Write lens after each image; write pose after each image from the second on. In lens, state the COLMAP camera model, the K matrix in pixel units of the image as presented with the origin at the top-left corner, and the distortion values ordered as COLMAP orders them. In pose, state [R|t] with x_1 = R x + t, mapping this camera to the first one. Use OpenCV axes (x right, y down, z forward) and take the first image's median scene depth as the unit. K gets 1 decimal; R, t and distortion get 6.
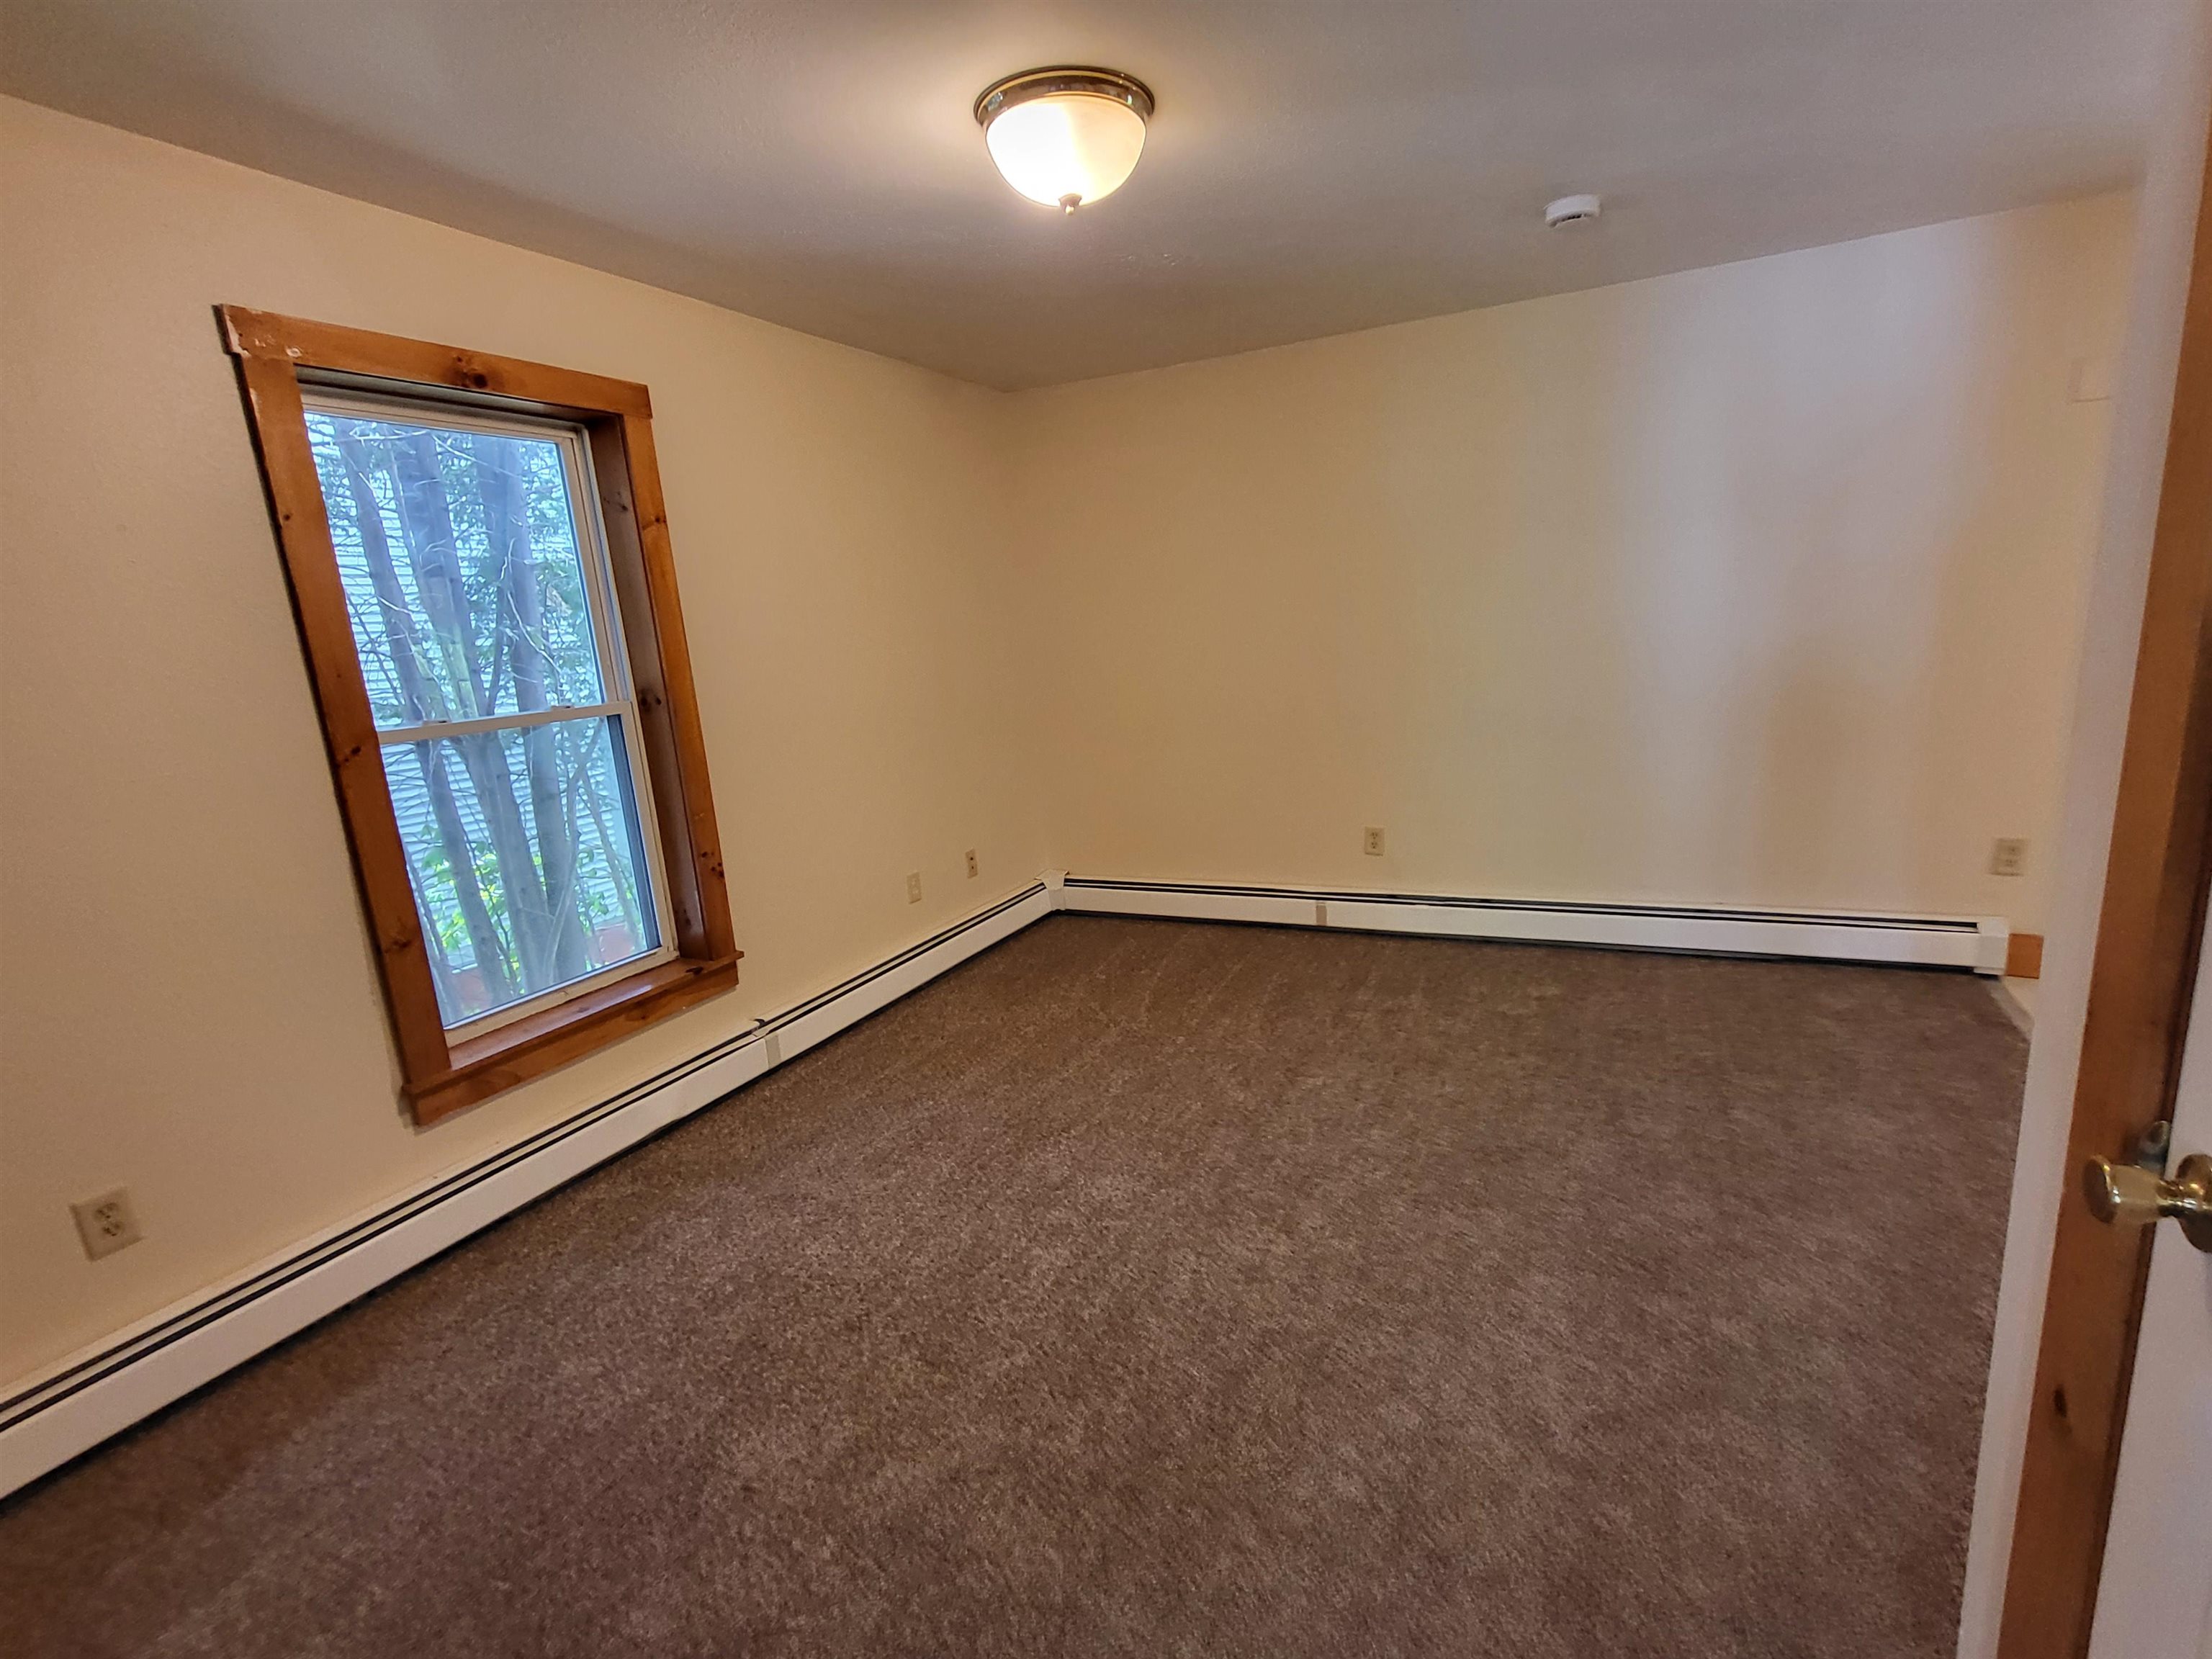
lens RADIAL K [[1023.4, 0, 1116.2], [0, 1023.4, 843.3], [0, 0, 1]] dist [0.002927, -0.009488]
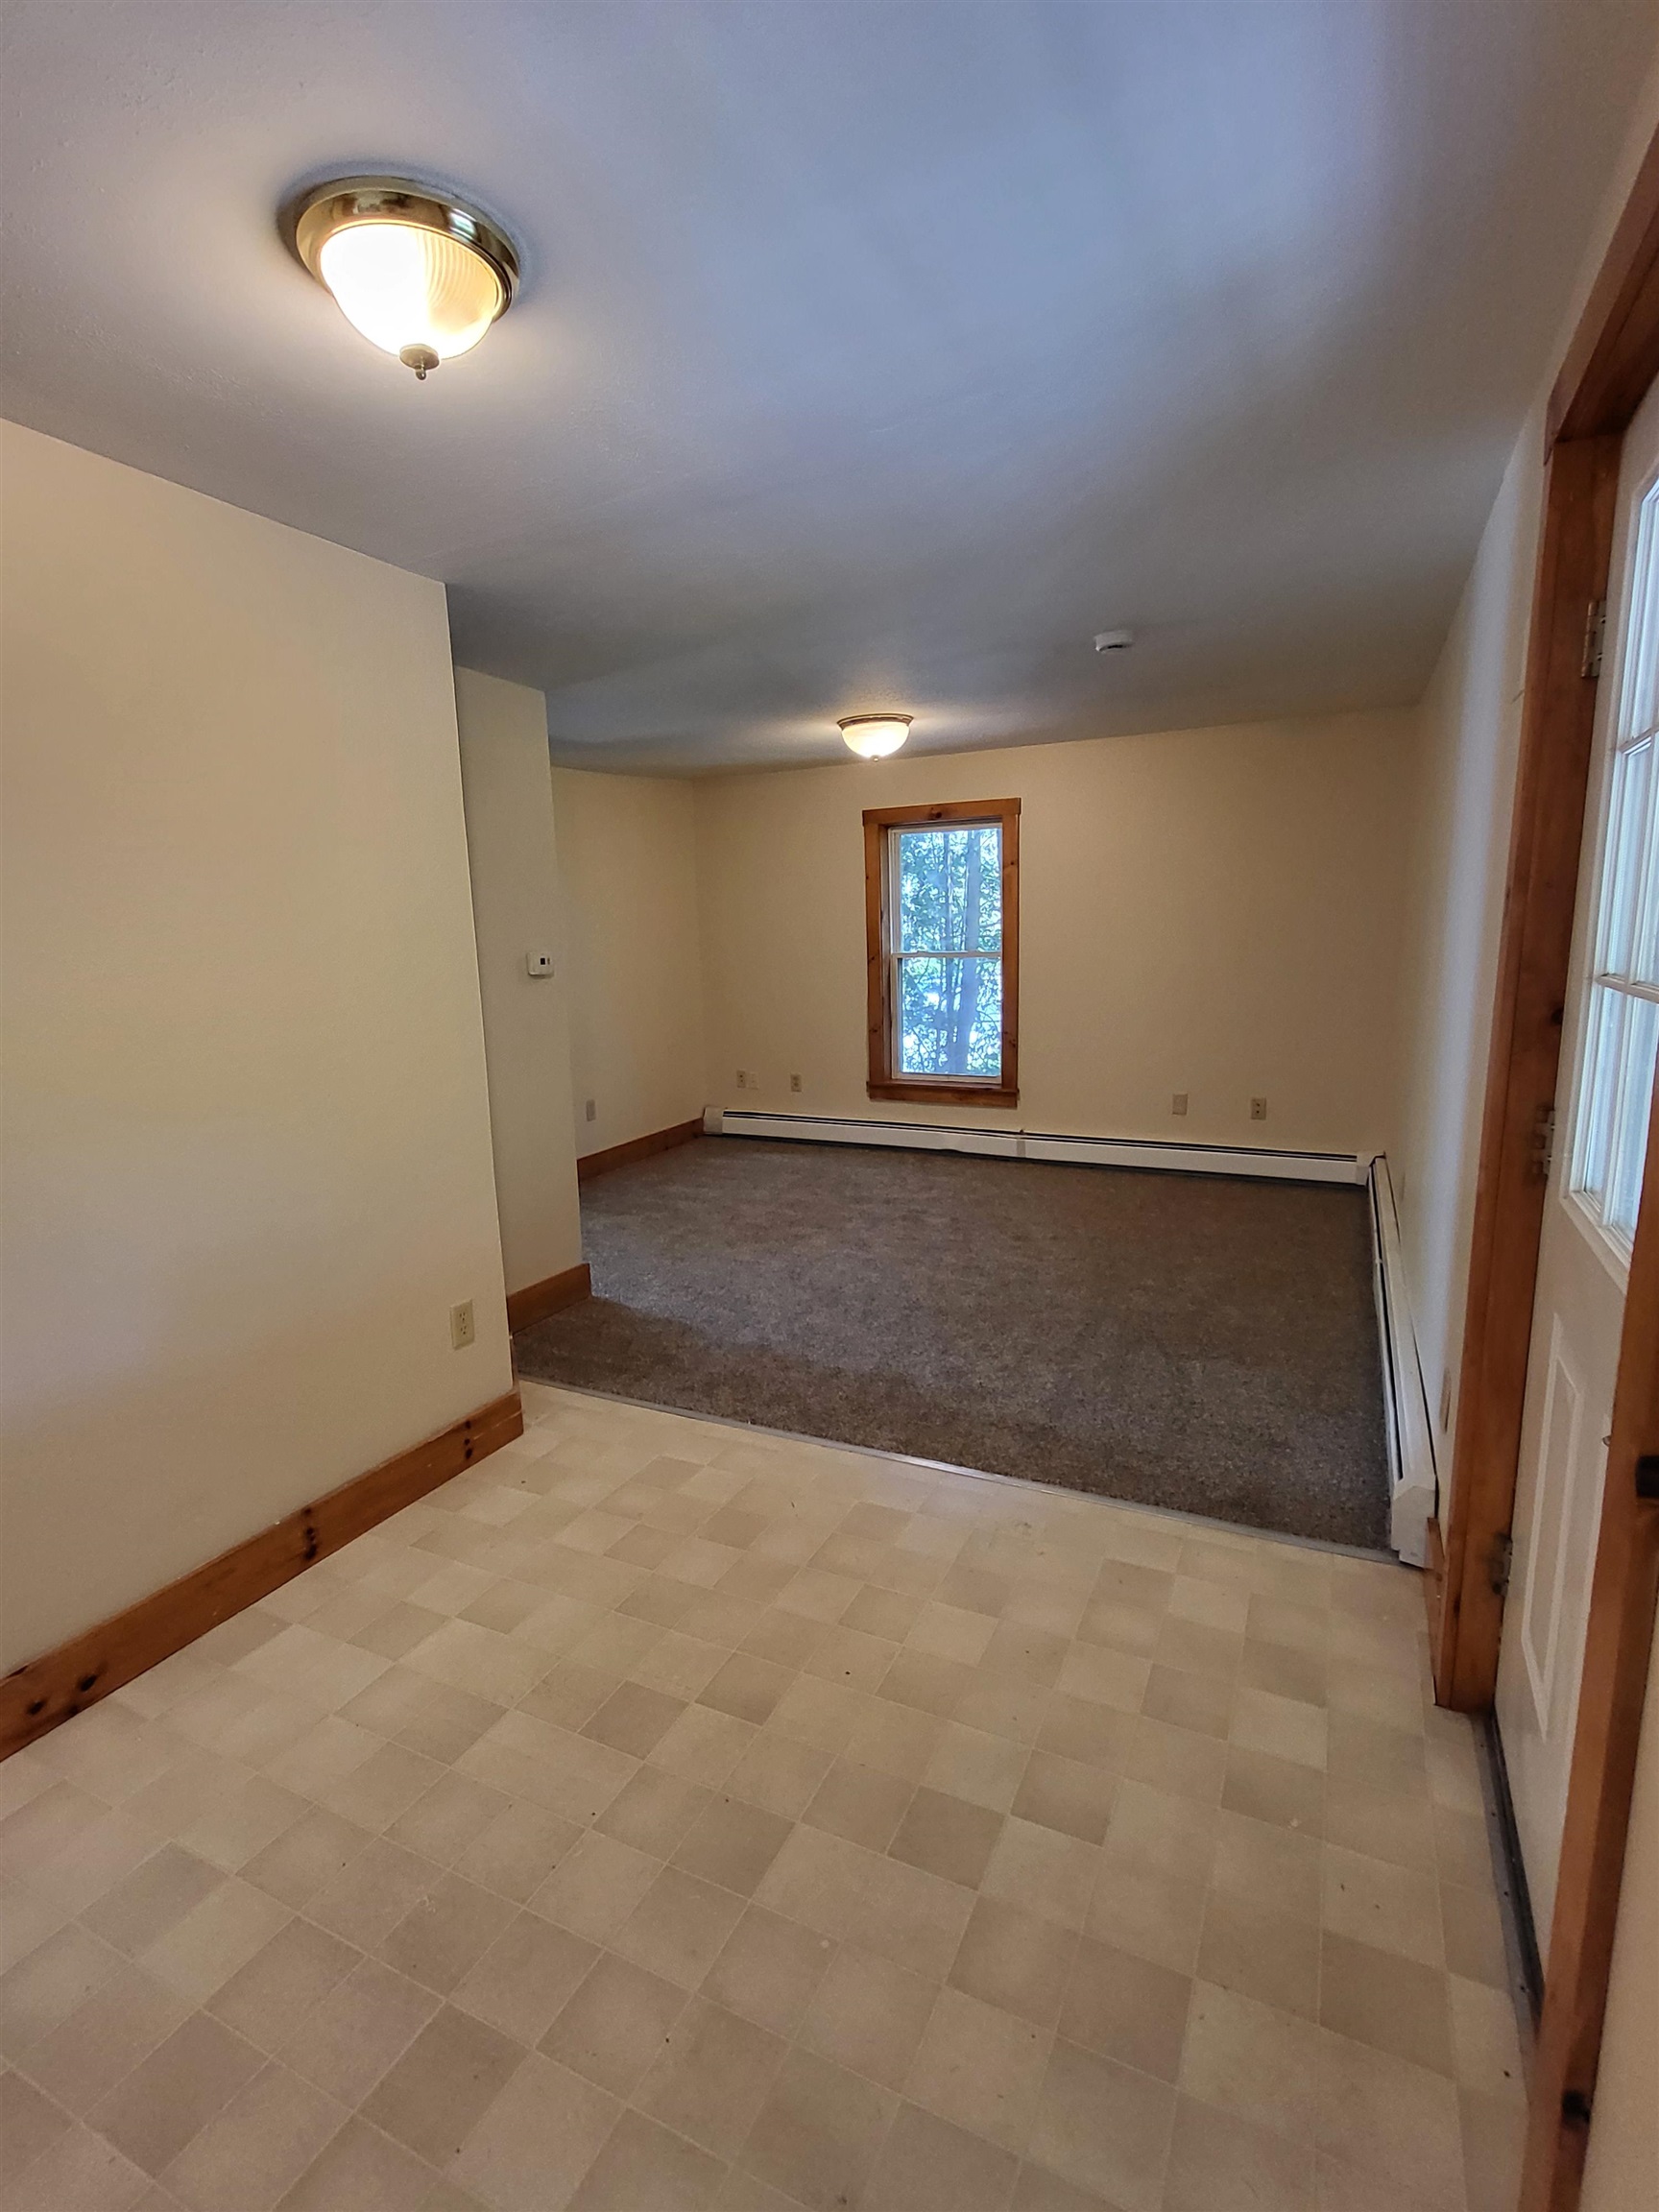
lens RADIAL K [[1023.4, 0, 829.5], [0, 1023.4, 1106.0], [0, 0, 1]] dist [0.002927, -0.009488]
pose [[0.001294, 0.256484, -0.966548, 1.648563], [-0.185089, 0.949910, 0.251821, -0.311836], [0.982721, 0.178571, 0.048702, 0.648402]]
